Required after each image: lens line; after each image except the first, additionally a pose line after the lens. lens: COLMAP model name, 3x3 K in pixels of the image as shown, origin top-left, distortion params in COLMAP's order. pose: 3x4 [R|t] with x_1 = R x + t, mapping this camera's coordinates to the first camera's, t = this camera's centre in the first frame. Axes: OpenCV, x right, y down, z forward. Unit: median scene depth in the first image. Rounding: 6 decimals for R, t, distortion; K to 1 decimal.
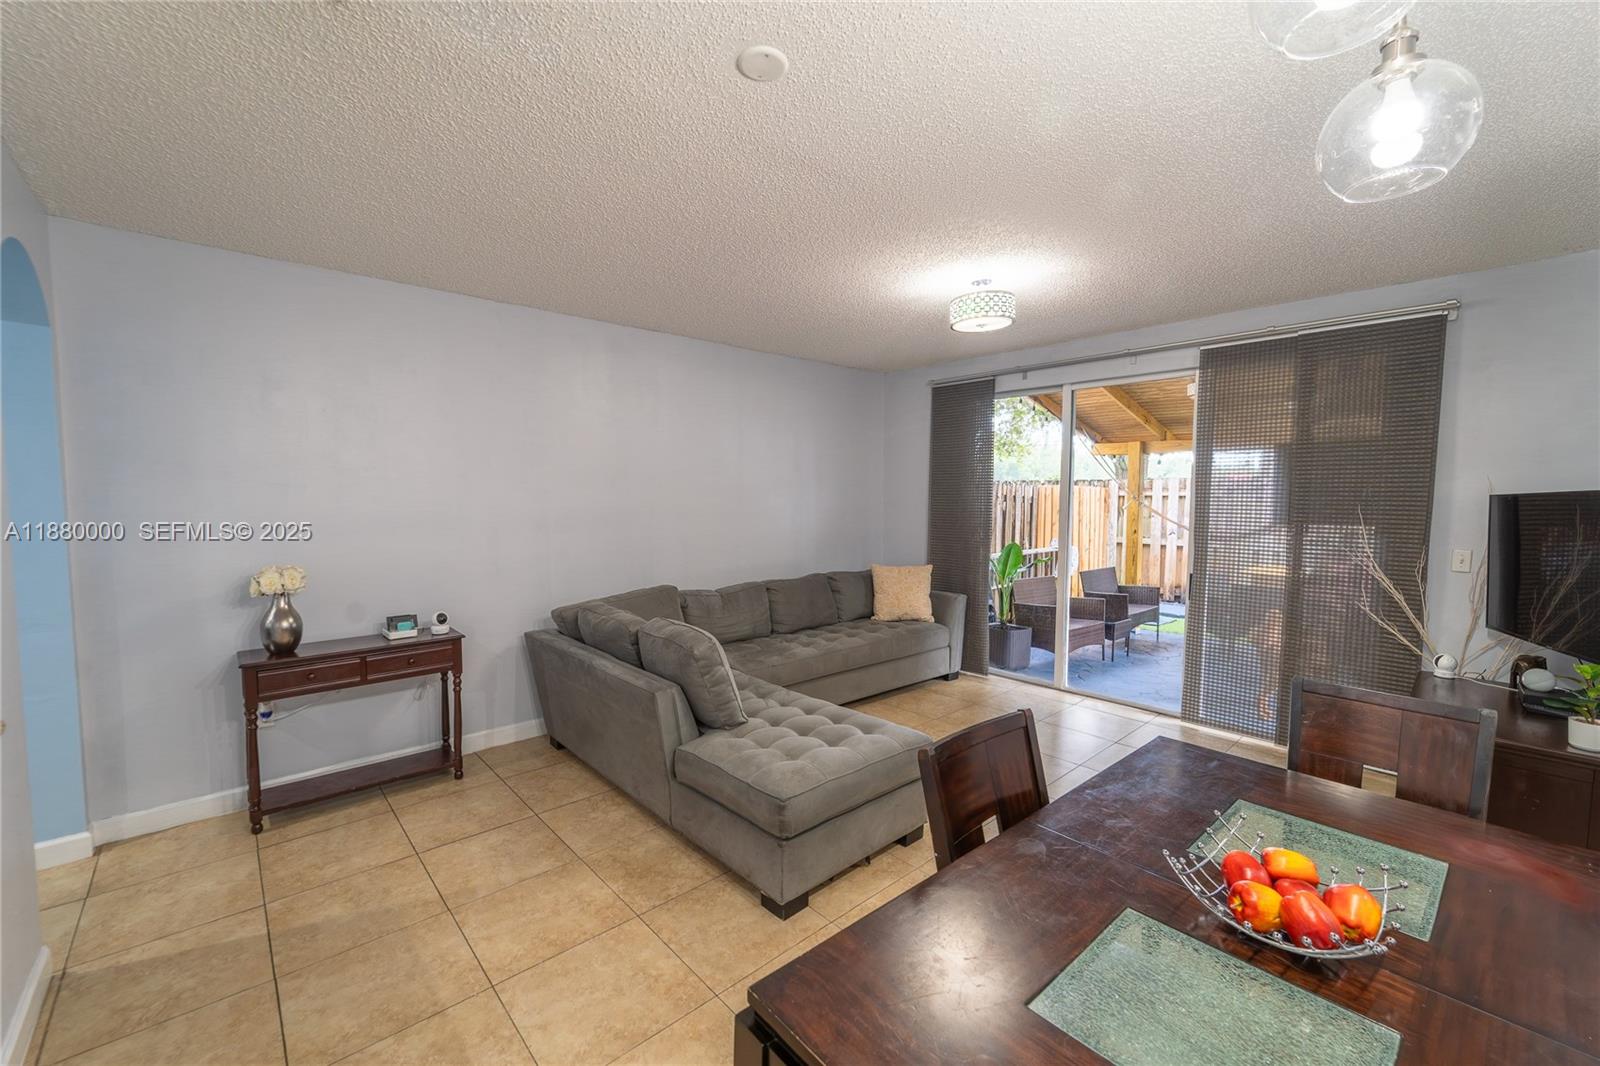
lens RADIAL K [[645.1, 0, 802.2], [0, 645.1, 540.0], [0, 0, 1]] dist [0.001061, -0.000484]
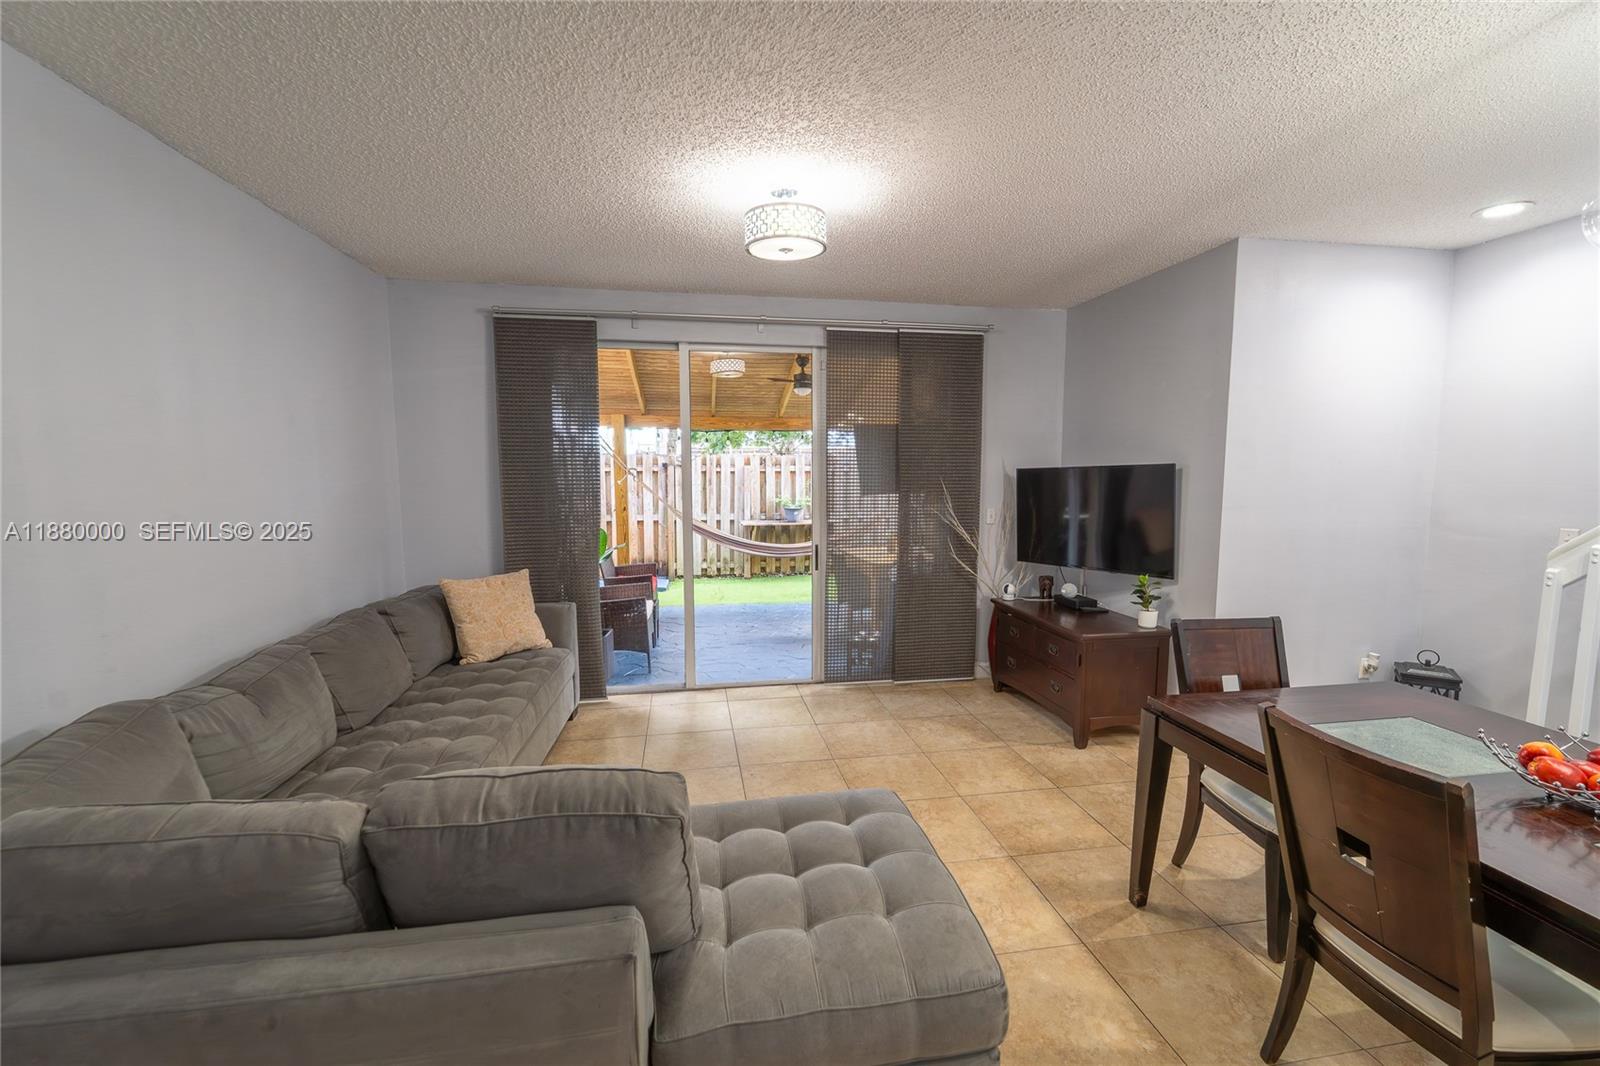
lens RADIAL K [[671.2, 0, 803.6], [0, 671.2, 535.8], [0, 0, 1]] dist [0.001750, 0.000151]
pose [[0.535064, -0.084768, 0.840548, -0.372251], [0.063337, 0.996178, 0.060145, -0.033504], [-0.842434, 0.021056, 0.538388, 0.489613]]
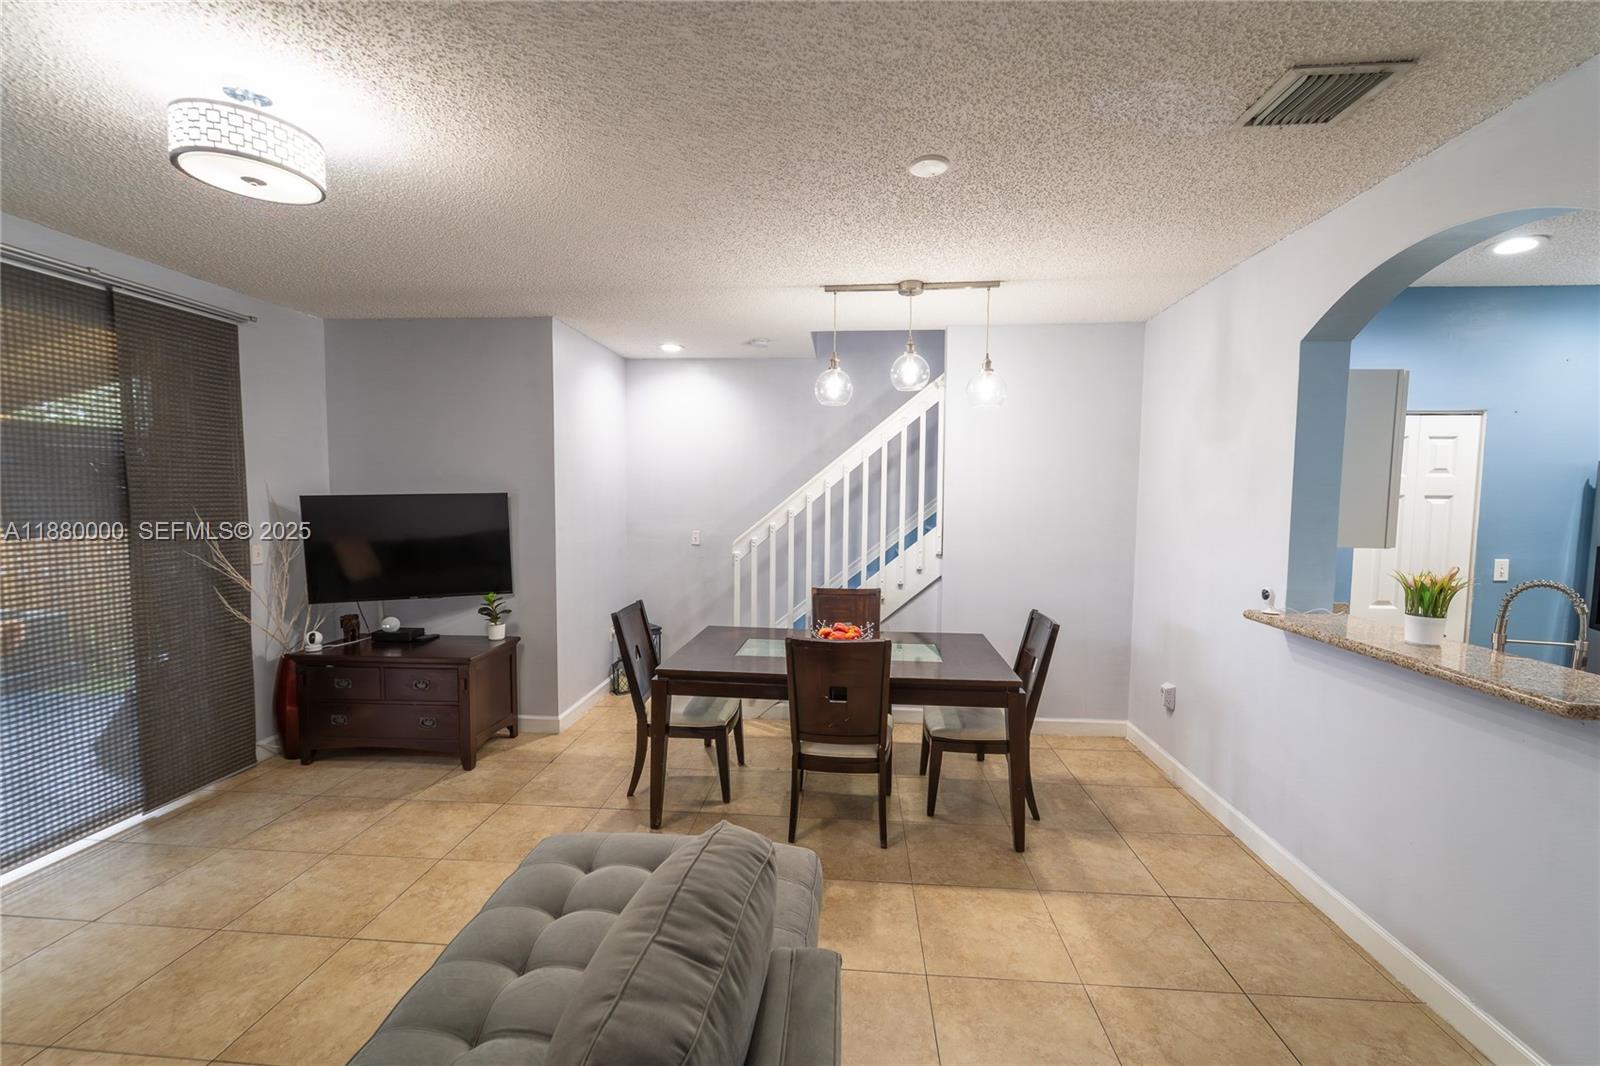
lens RADIAL K [[650.0, 0, 802.8], [0, 650.0, 537.5], [0, 0, 1]] dist [0.000186, -0.000552]
pose [[-0.687523, -0.054900, 0.724085, -0.384602], [0.044131, 0.992136, 0.117126, -0.076144], [-0.724821, 0.112482, -0.679693, 0.945410]]
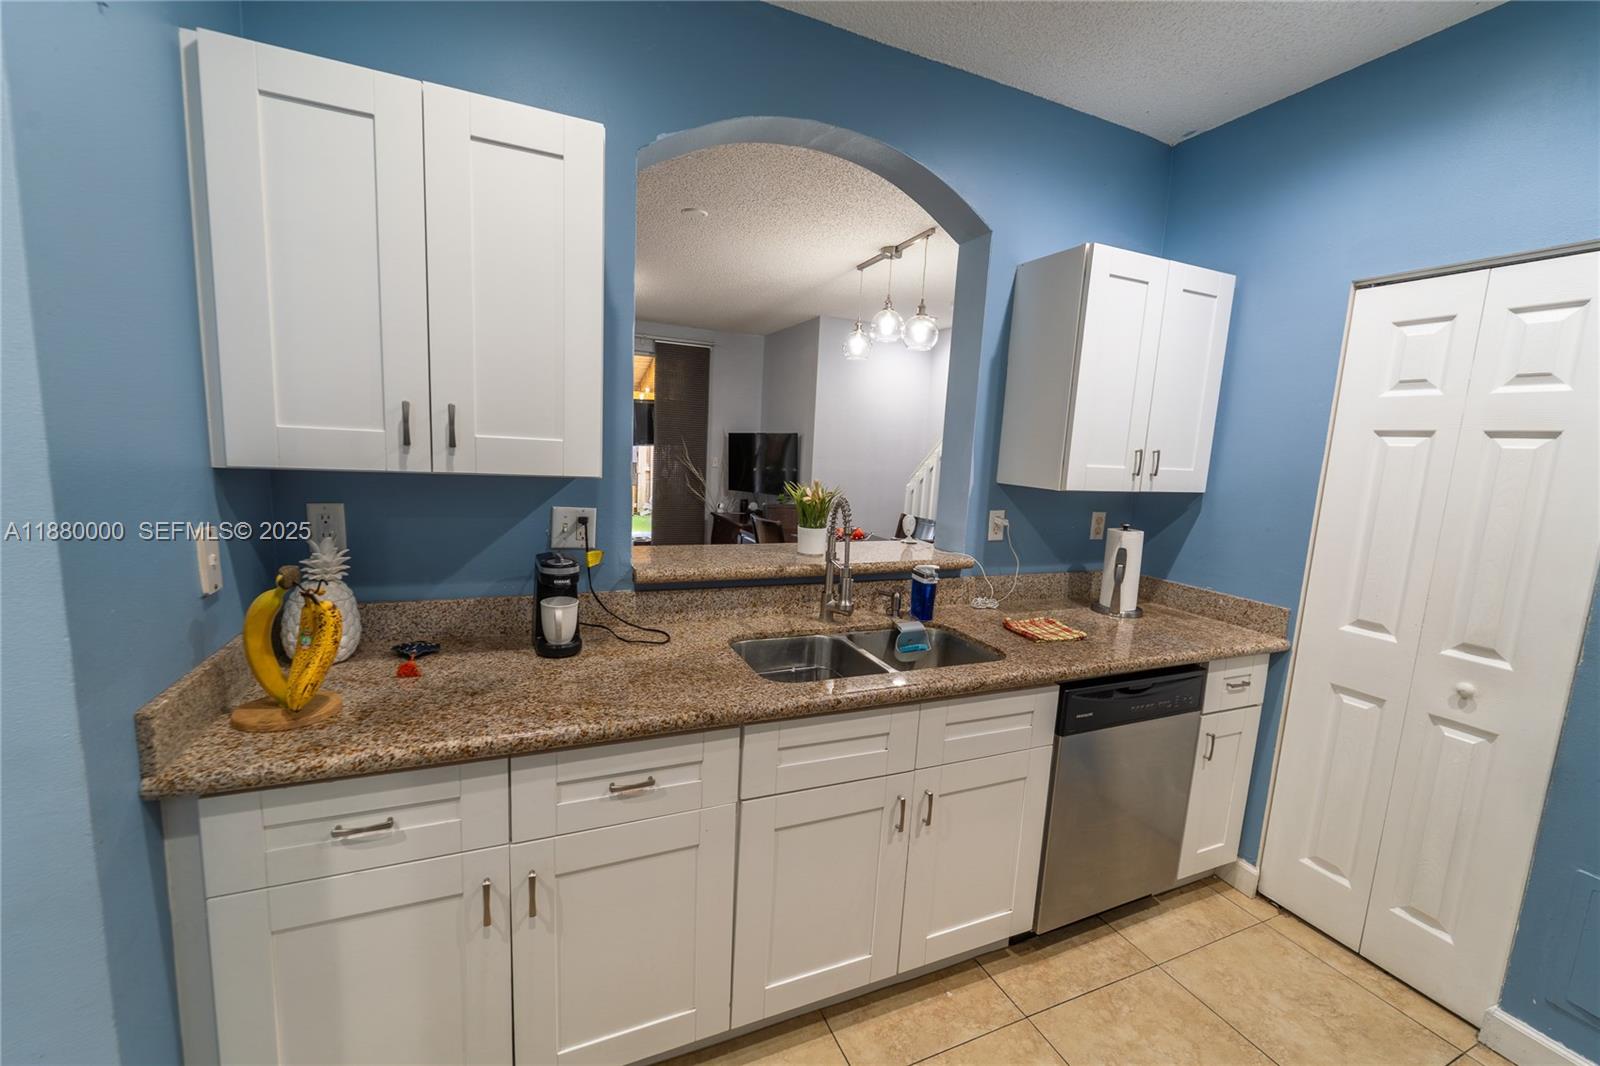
lens RADIAL K [[643.9, 0, 803.2], [0, 643.9, 536.5], [0, 0, 1]] dist [0.000546, -0.002400]
pose [[0.312392, -0.120914, 0.942227, -0.898756], [0.017776, 0.992437, 0.121464, 0.020217], [-0.949787, -0.021195, 0.312179, 0.001939]]
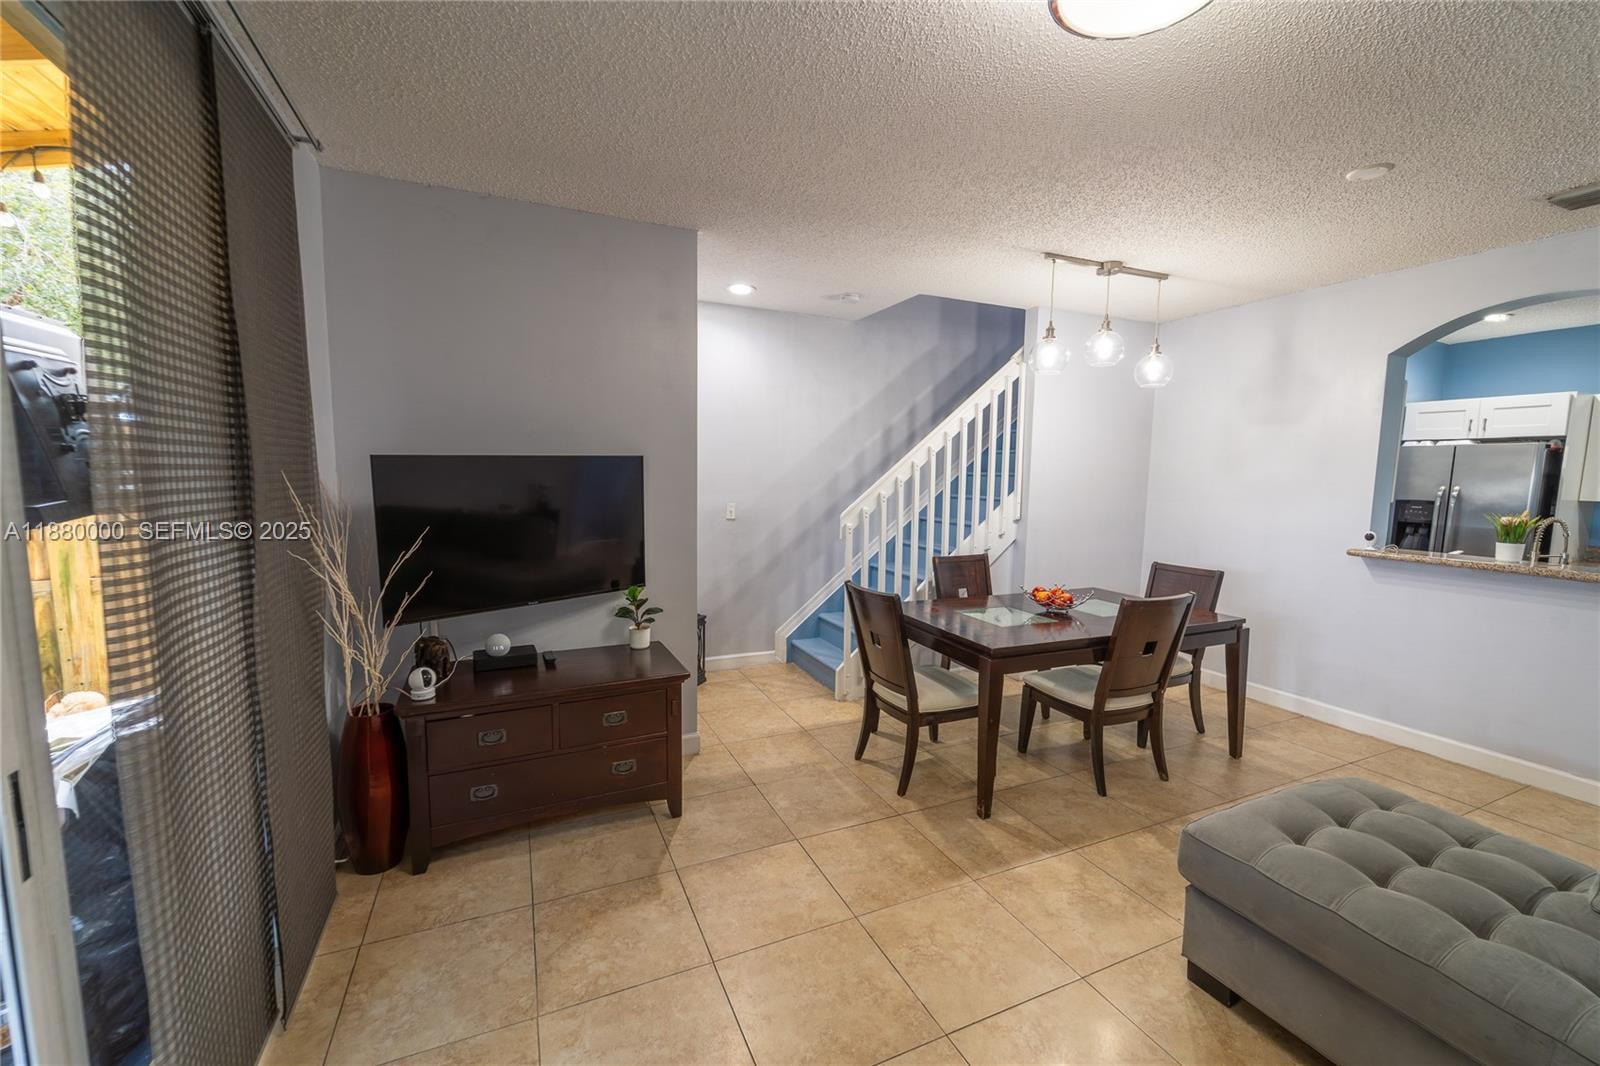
lens RADIAL K [[645.1, 0, 802.2], [0, 645.1, 540.0], [0, 0, 1]] dist [0.001061, -0.000484]
pose [[-0.951381, -0.047817, 0.304282, 0.295080], [0.006872, 0.984336, 0.176171, -0.083015], [-0.307940, 0.169697, -0.936150, 1.282752]]
